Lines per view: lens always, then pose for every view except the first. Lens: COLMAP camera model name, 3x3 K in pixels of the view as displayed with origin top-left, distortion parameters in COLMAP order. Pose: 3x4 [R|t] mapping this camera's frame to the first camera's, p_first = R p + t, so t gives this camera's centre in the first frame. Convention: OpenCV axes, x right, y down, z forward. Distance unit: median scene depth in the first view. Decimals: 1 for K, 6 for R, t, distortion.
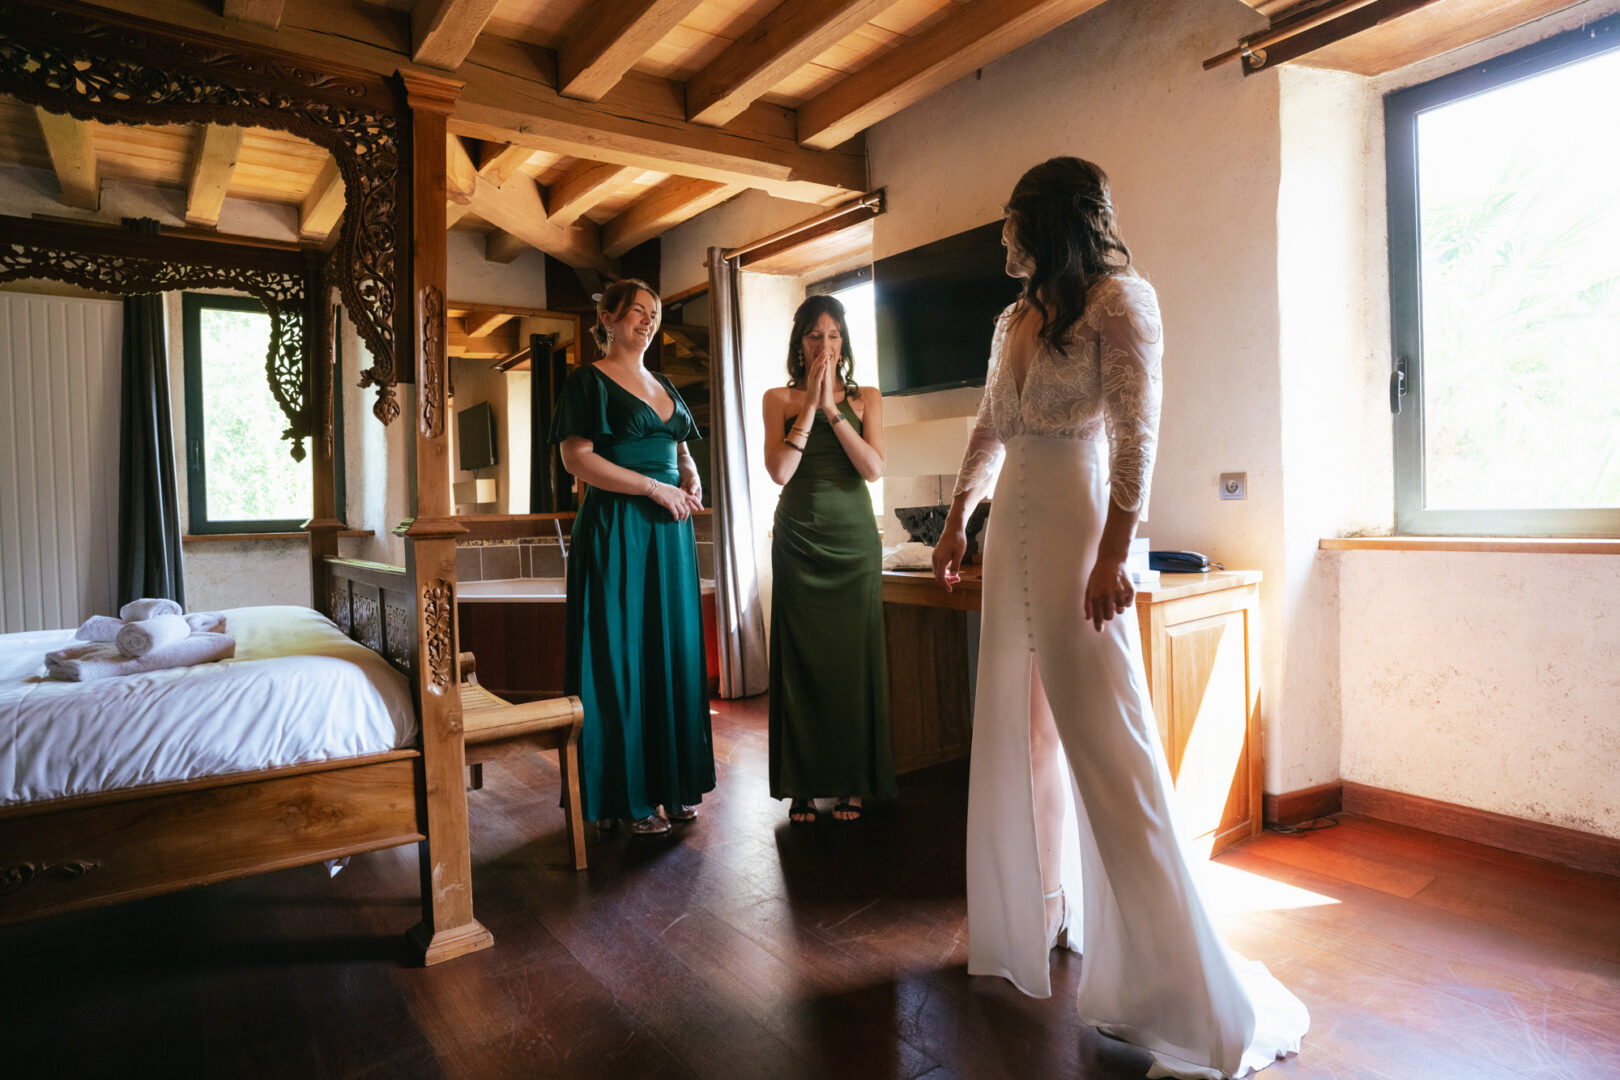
lens RADIAL K [[976.9, 0, 752.7], [0, 976.9, 537.2], [0, 0, 1]] dist [-0.084847, 0.036438]
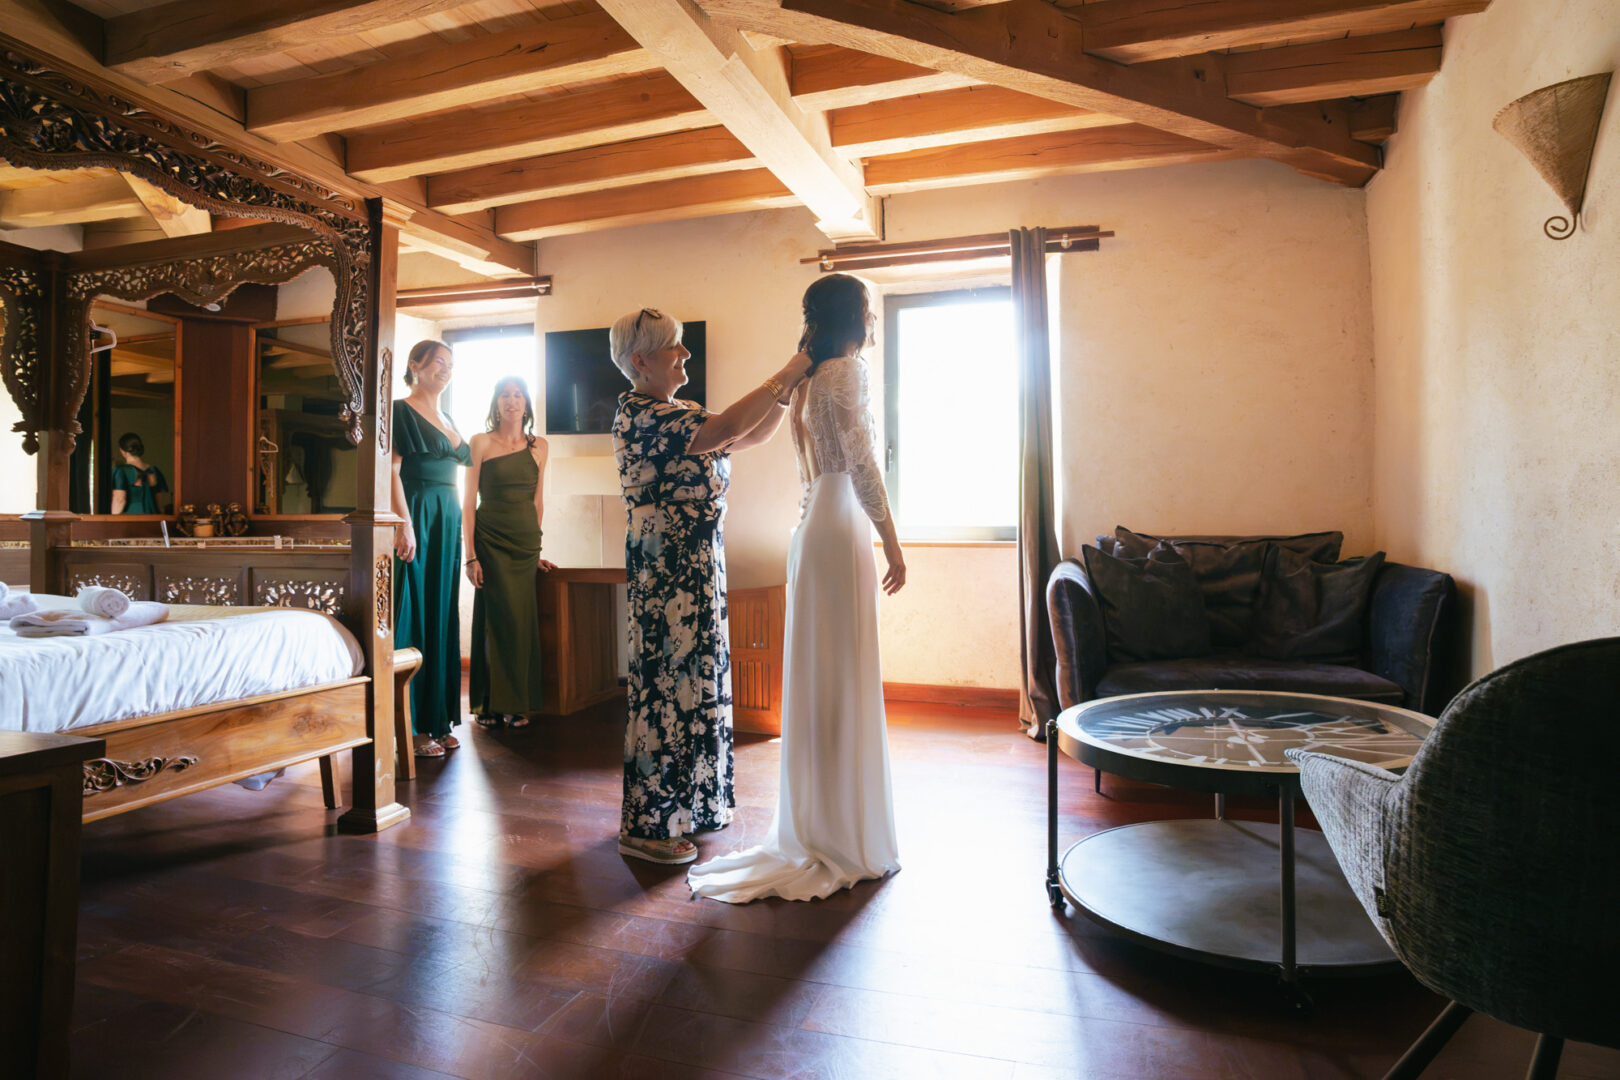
lens RADIAL K [[976.9, 0, 810.8], [0, 976.9, 533.4], [0, 0, 1]] dist [-0.084847, 0.036438]
pose [[0.804502, 0.023984, 0.593466, -0.530032], [-0.008043, 0.999533, -0.029492, 0.038932], [-0.593896, 0.018953, 0.804319, -0.404191]]
